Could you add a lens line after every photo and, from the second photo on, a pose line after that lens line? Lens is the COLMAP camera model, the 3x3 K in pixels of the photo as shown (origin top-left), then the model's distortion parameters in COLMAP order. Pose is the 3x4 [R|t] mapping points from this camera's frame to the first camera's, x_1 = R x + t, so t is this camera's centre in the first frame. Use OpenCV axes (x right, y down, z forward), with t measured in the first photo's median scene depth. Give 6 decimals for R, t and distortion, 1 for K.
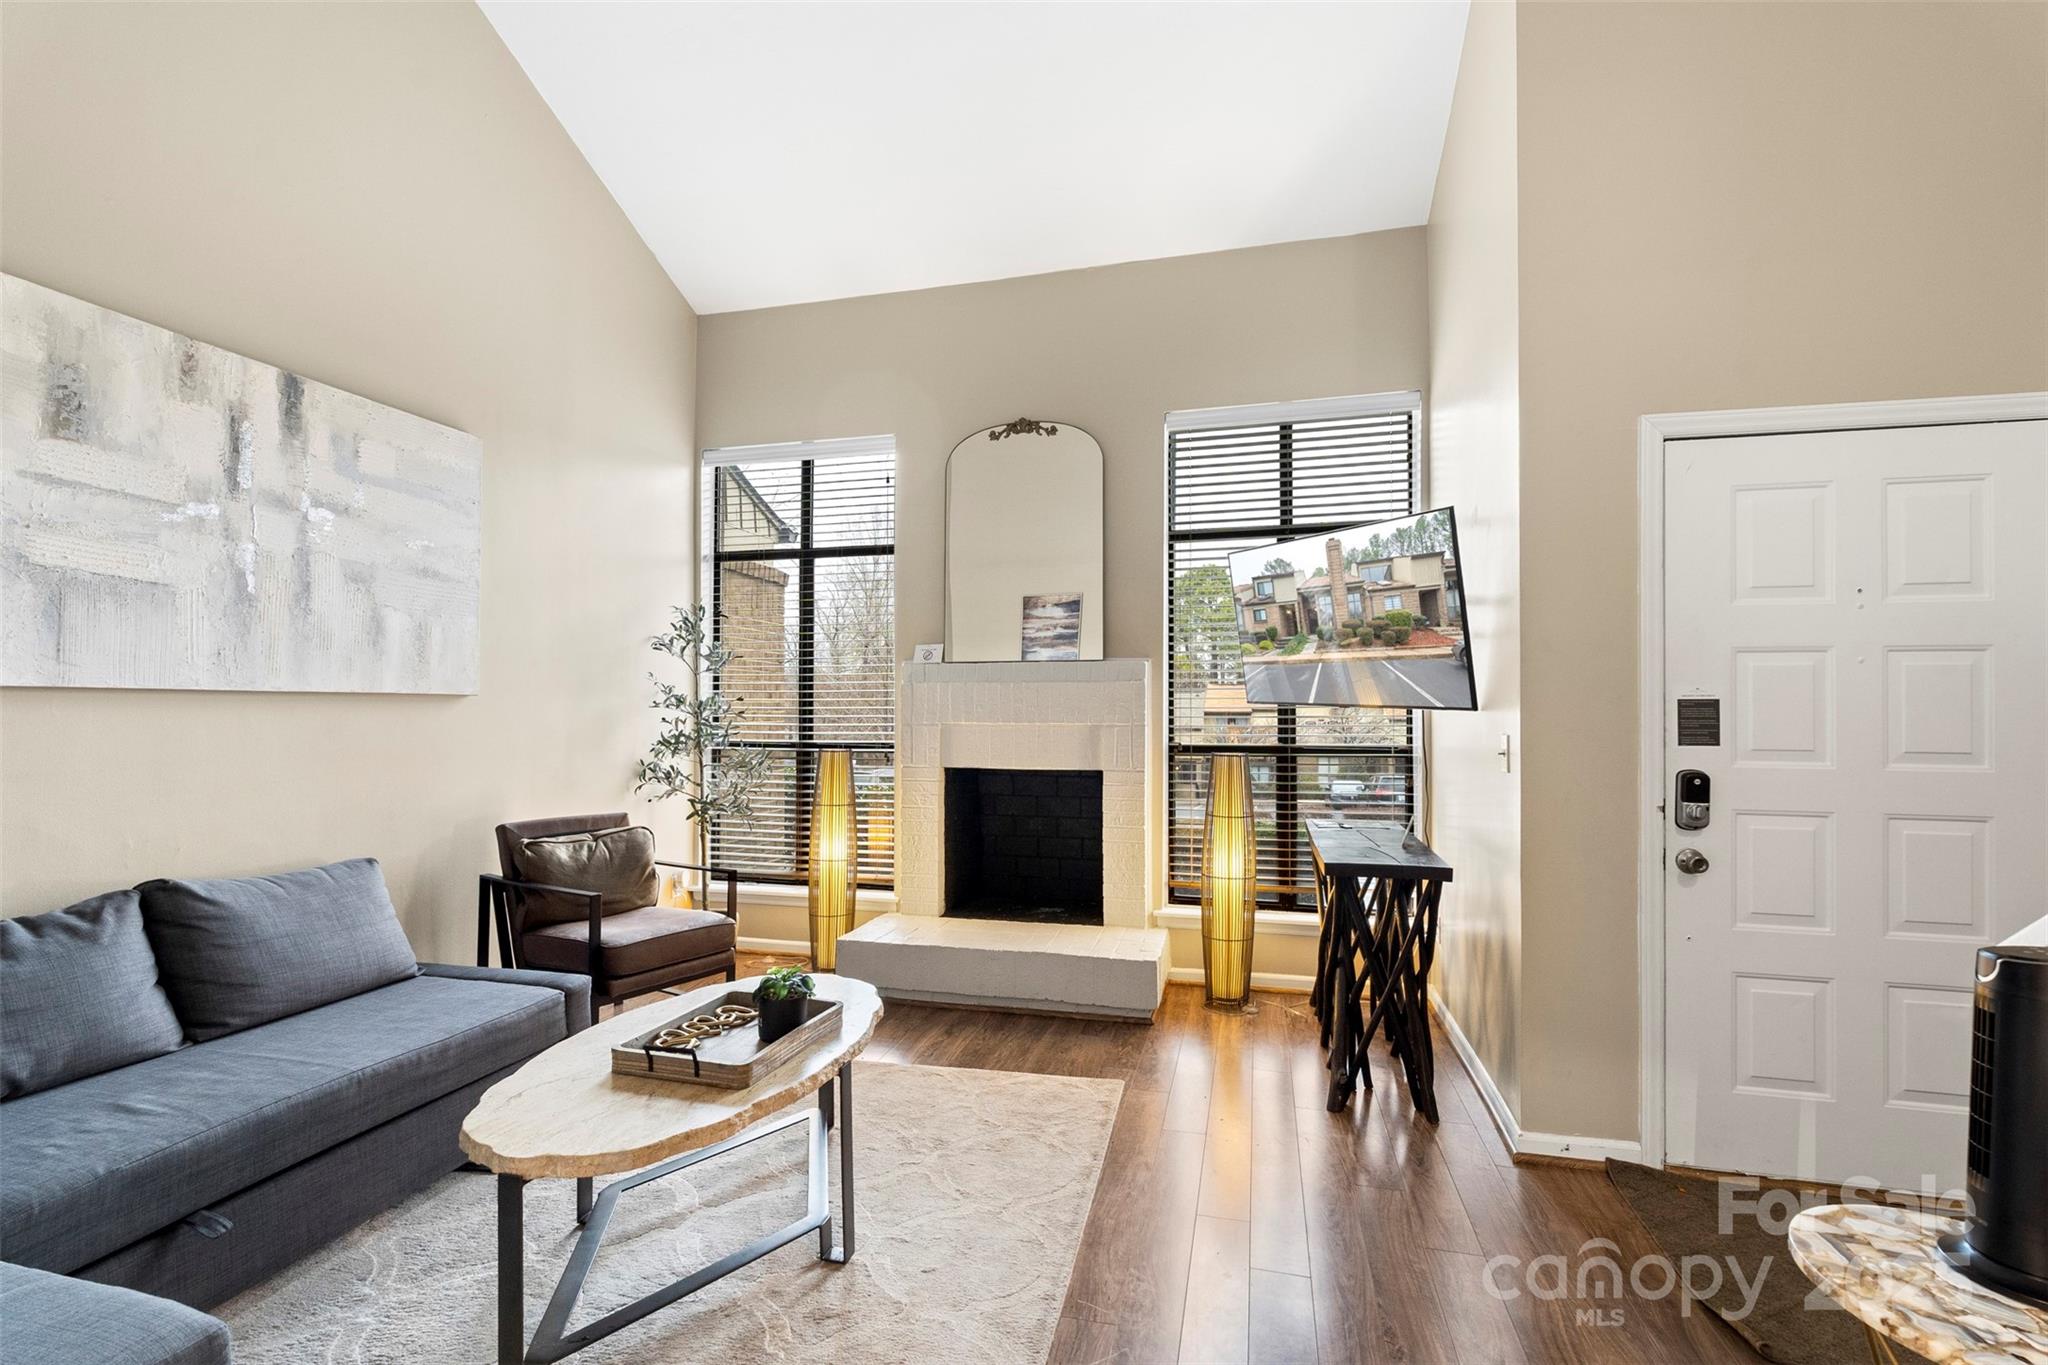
lens RADIAL K [[917.2, 0, 1024.0], [0, 917.2, 701.1], [0, 0, 1]] dist [0.013581, -0.000011]
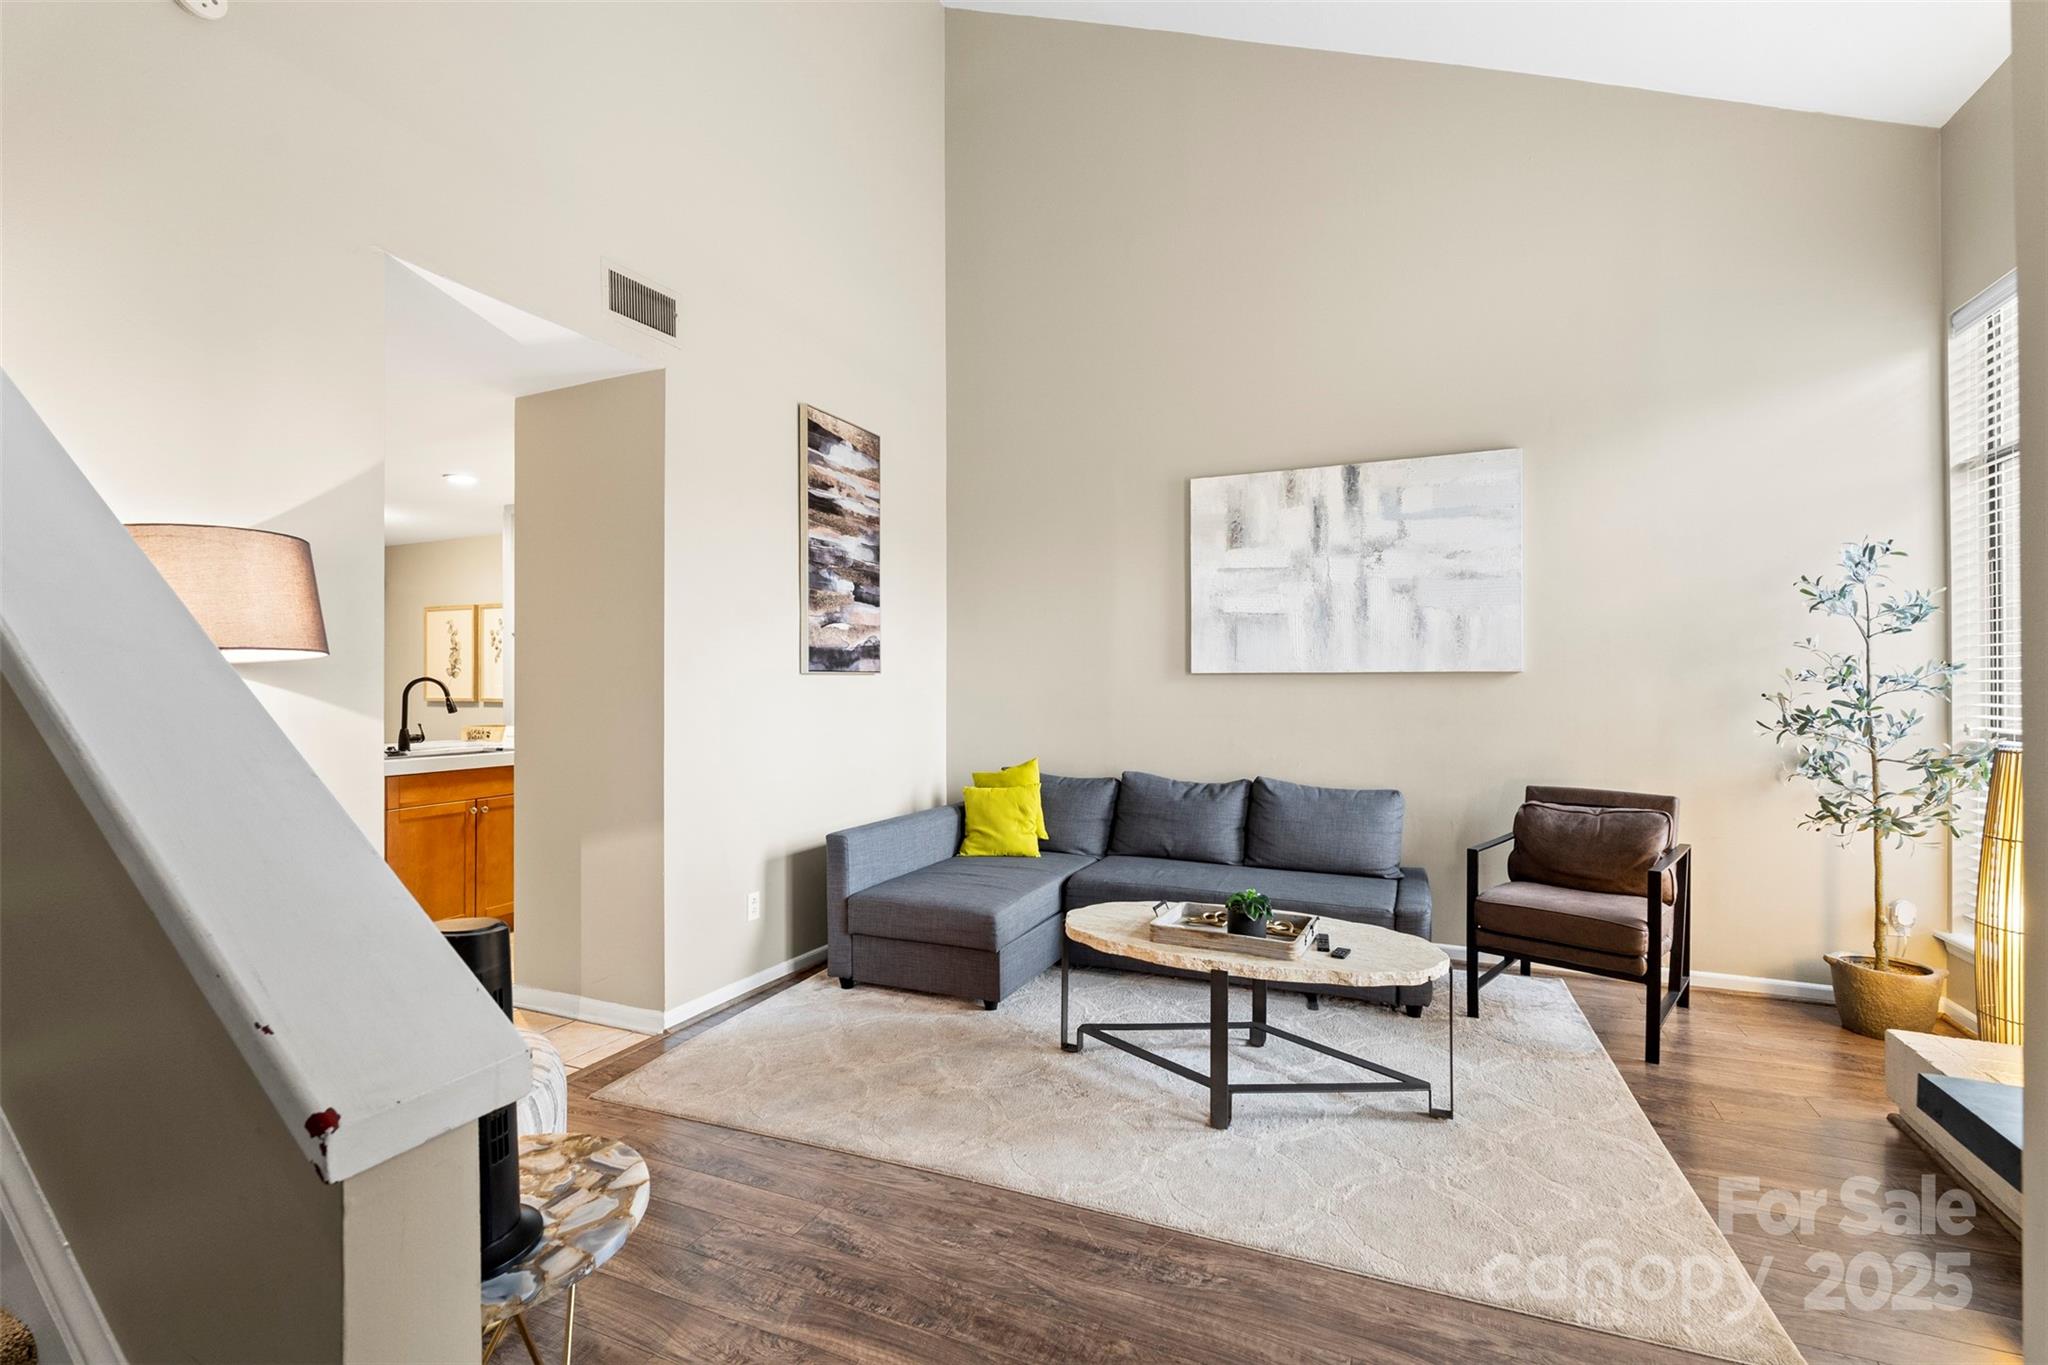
lens RADIAL K [[917.2, 0, 1029.5], [0, 917.2, 687.4], [0, 0, 1]] dist [0.013581, -0.000011]
pose [[-0.145727, -0.008790, -0.989286, 0.809511], [0.006151, 0.999933, -0.009790, 0.026142], [0.989306, -0.007512, -0.145664, 0.716286]]
